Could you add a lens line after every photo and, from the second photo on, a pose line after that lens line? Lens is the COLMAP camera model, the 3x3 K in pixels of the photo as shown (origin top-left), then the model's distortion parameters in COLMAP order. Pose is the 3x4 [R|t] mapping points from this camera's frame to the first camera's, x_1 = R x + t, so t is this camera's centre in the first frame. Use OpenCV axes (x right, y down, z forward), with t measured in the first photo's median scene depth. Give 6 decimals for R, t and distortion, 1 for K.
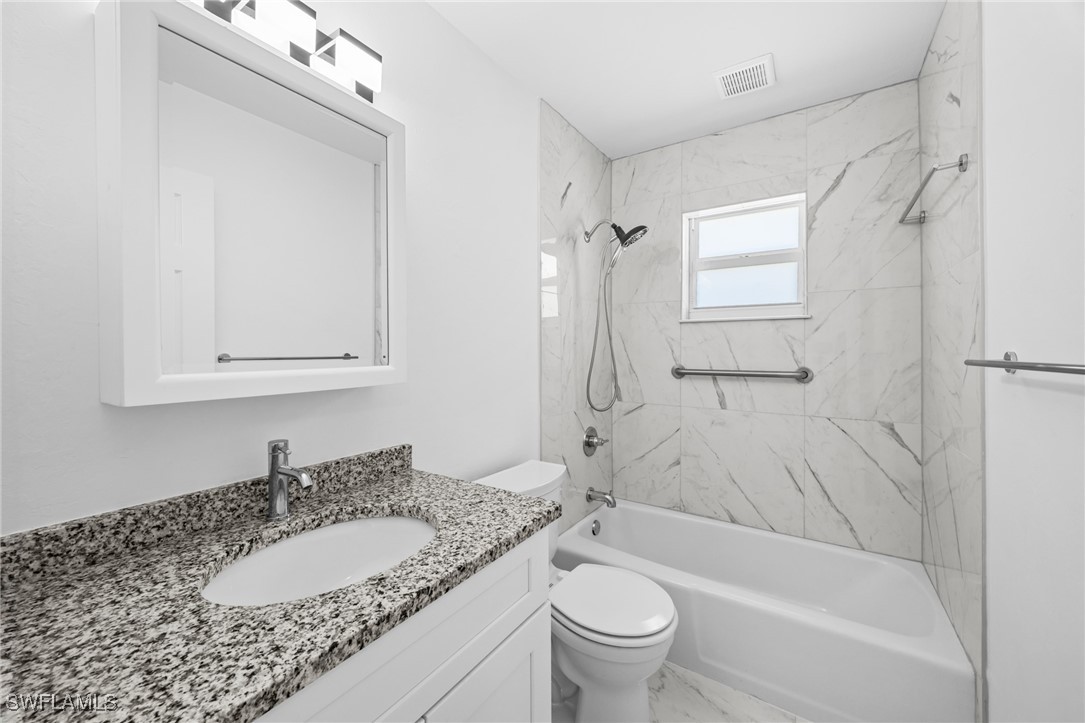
lens RADIAL K [[421.7, 0, 554.5], [0, 421.7, 346.5], [0, 0, 1]] dist [-0.003300, -0.000171]
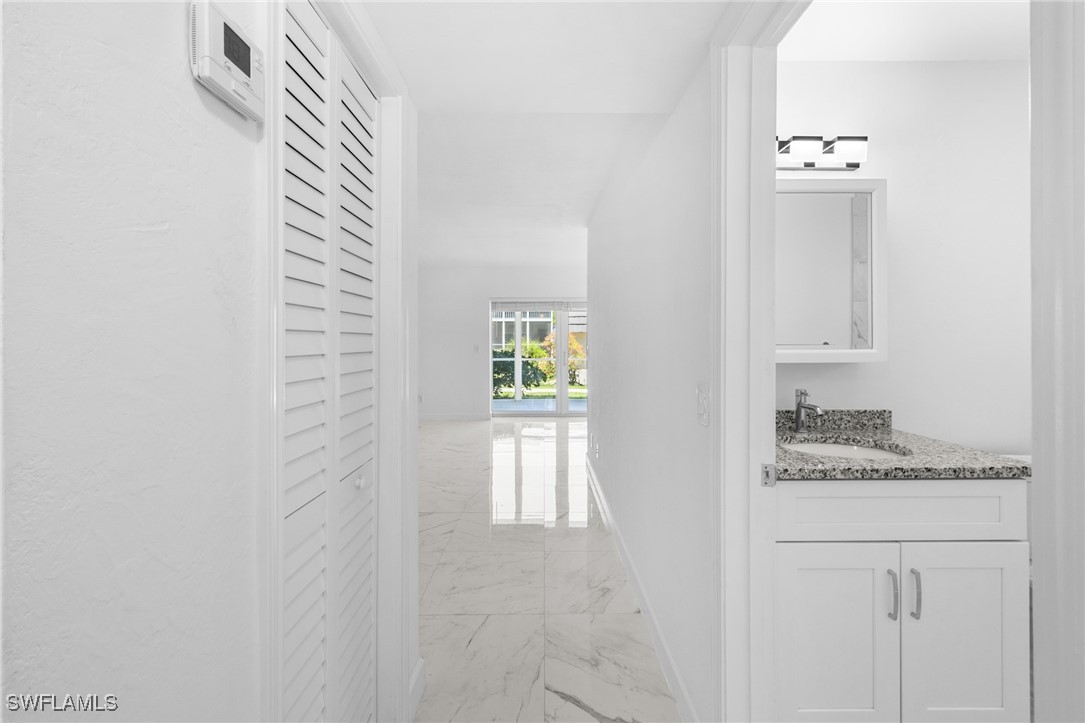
lens RADIAL K [[421.7, 0, 554.5], [0, 421.7, 346.5], [0, 0, 1]] dist [-0.003300, -0.000171]
pose [[0.538453, 0.010581, -0.842589, 0.257086], [0.011076, 0.999746, 0.019632, -0.002741], [0.842583, -0.019903, 0.538199, -0.761111]]
